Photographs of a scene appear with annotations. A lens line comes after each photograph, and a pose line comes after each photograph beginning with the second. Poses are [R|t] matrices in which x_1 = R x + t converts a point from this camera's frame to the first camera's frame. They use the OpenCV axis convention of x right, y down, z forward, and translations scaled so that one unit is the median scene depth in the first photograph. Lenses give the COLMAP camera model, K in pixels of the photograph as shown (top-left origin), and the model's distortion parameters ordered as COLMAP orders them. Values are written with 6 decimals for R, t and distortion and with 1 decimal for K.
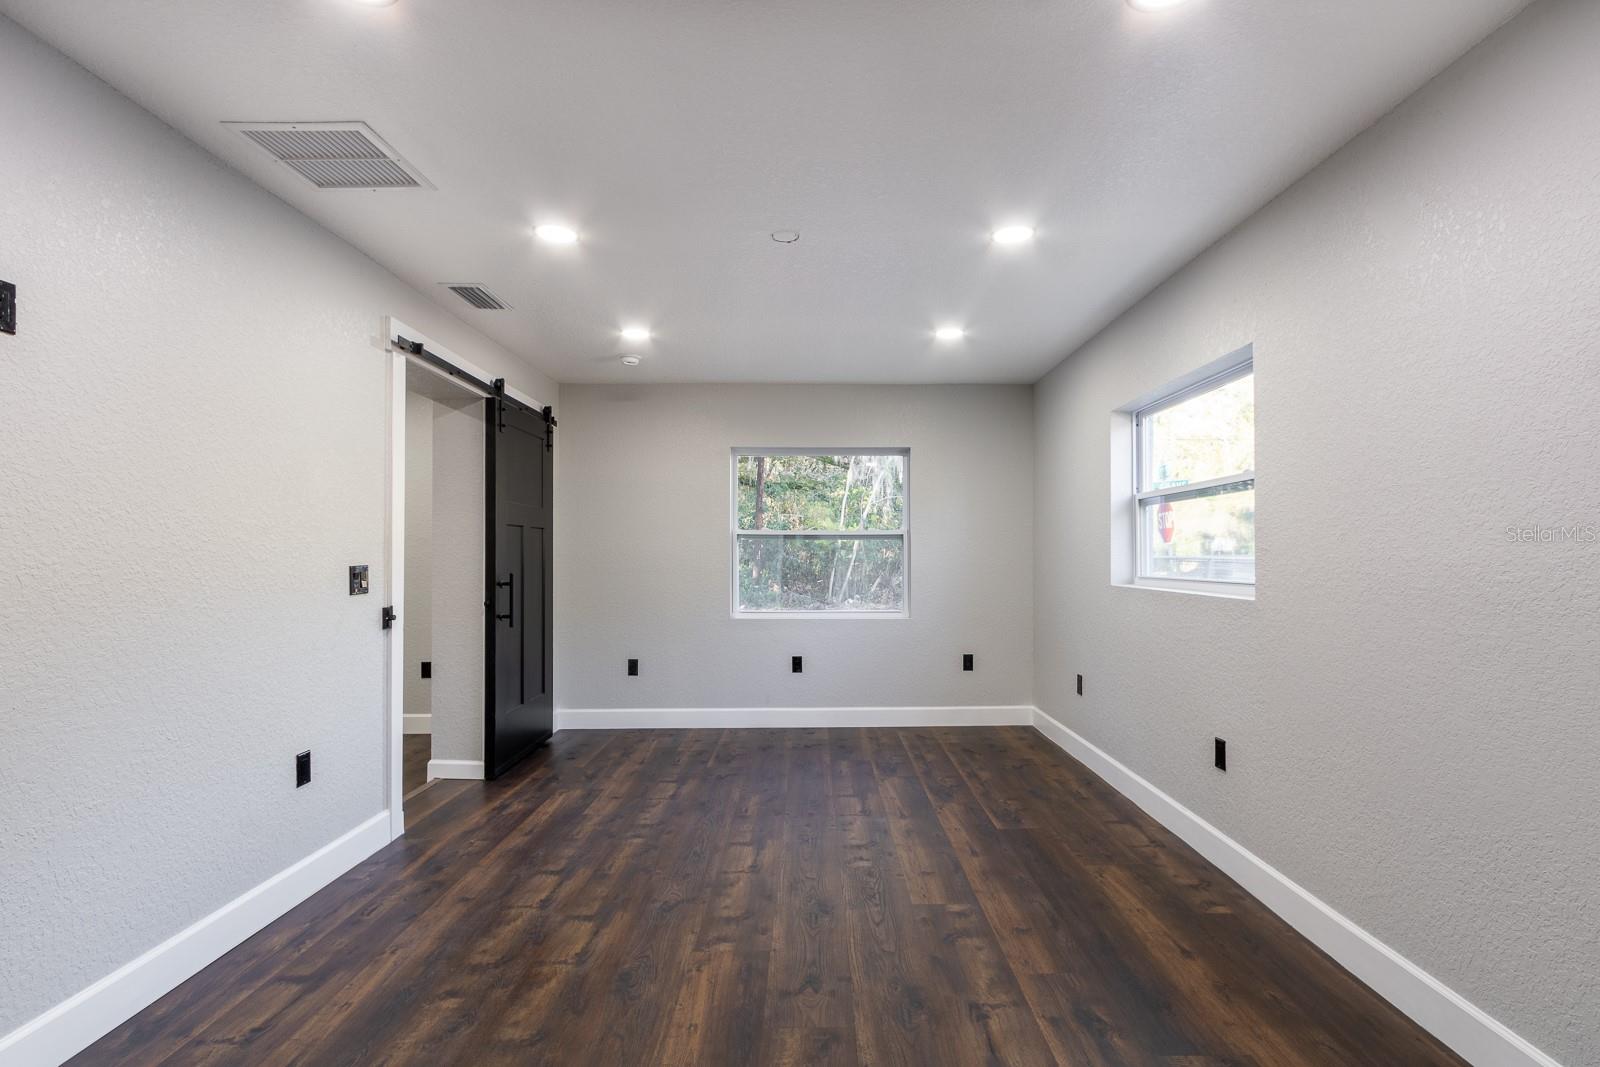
lens RADIAL K [[731.7, 0, 812.3], [0, 731.7, 544.0], [0, 0, 1]] dist [0.000090, -0.000303]
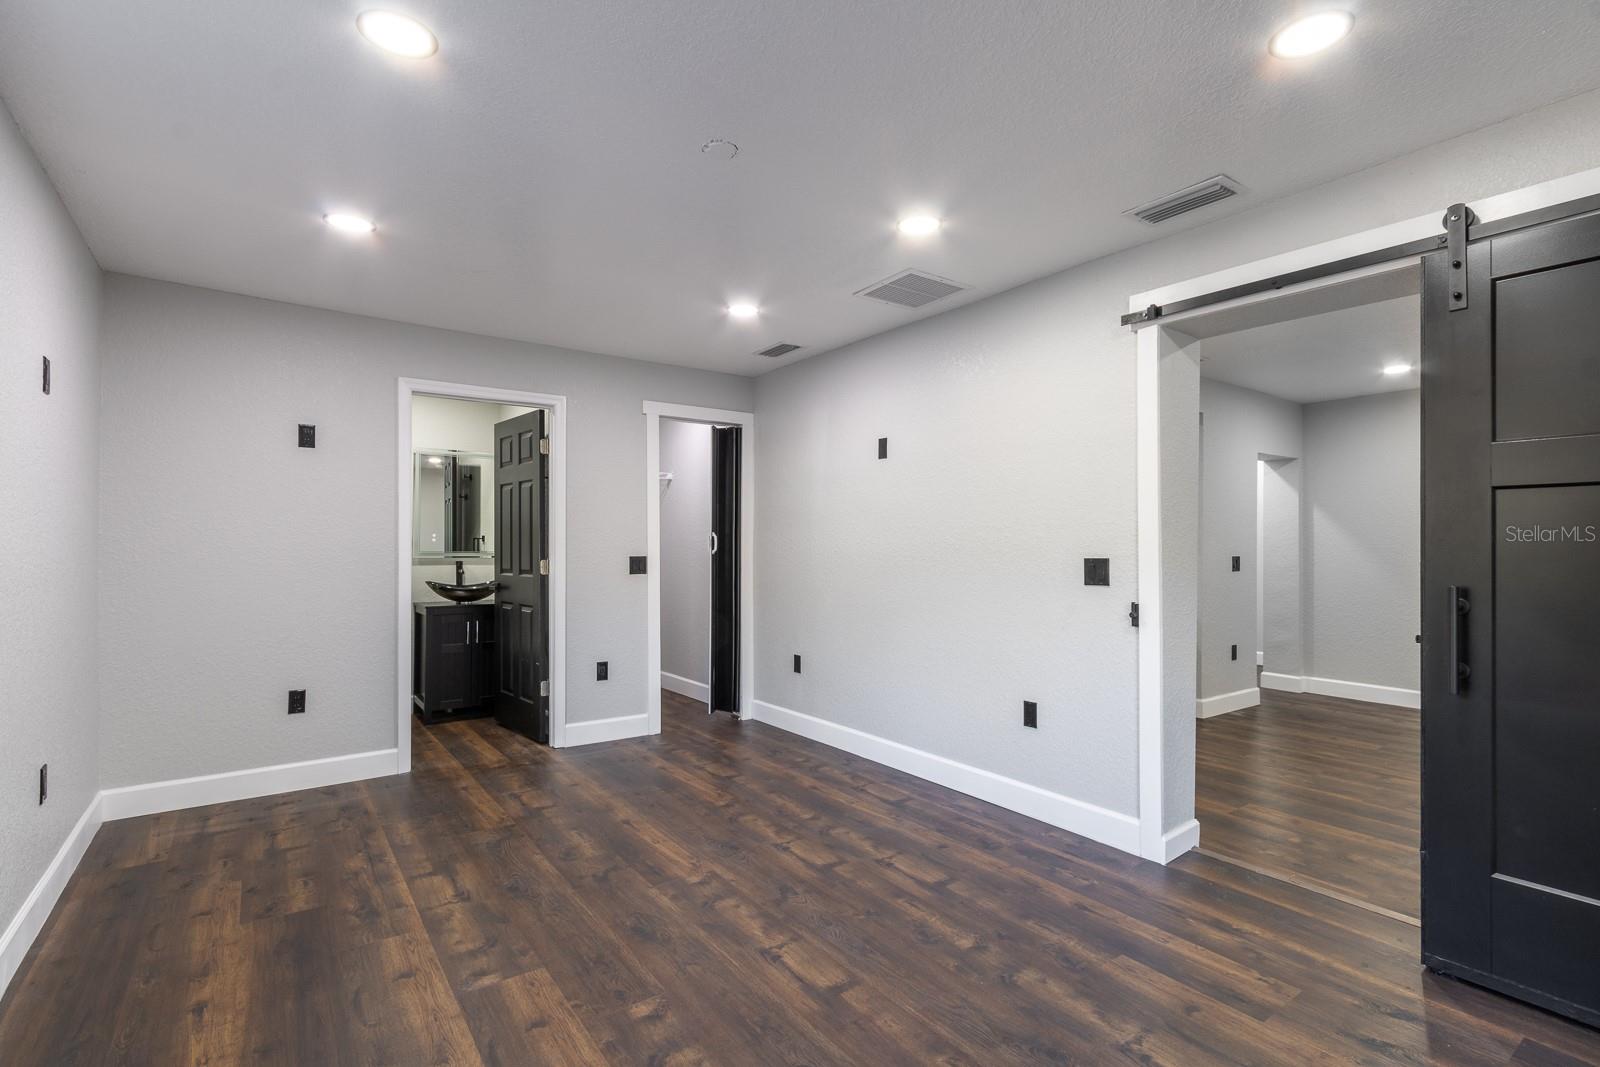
lens RADIAL K [[731.7, 0, 812.3], [0, 731.7, 544.0], [0, 0, 1]] dist [0.000090, -0.000303]
pose [[-0.797009, -0.003845, -0.603955, 0.406209], [0.006531, 0.999866, -0.014984, 0.026022], [0.603932, -0.015887, -0.796877, 1.894965]]
